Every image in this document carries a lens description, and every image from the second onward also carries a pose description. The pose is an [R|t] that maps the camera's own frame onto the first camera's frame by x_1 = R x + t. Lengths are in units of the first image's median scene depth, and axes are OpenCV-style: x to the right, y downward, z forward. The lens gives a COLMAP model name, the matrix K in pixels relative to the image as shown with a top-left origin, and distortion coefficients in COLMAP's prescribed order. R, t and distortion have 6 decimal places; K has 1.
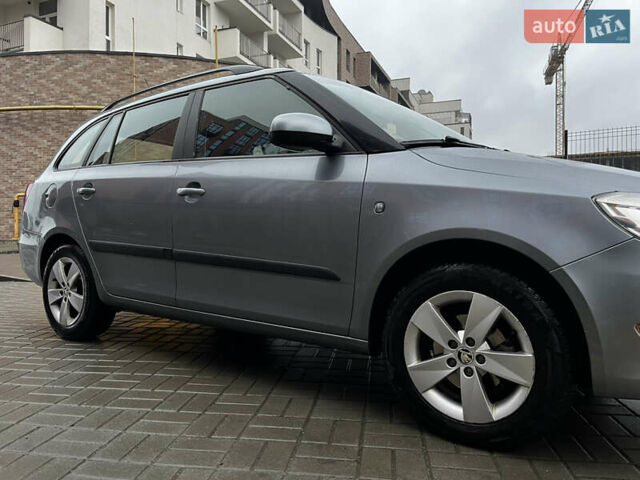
lens RADIAL K [[481.2, 0, 320.0], [0, 481.2, 240.0], [0, 0, 1]] dist [0.095912, -0.125722]
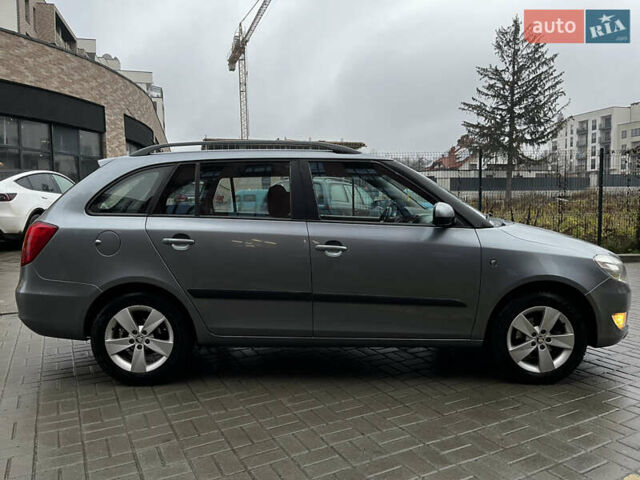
lens RADIAL K [[481.2, 0, 320.0], [0, 481.2, 240.0], [0, 0, 1]] dist [0.095912, -0.125722]
pose [[0.810330, -0.051399, 0.583715, -0.836955], [0.020276, 0.998009, 0.059731, -0.159378], [-0.585623, -0.036566, 0.809758, -0.025857]]
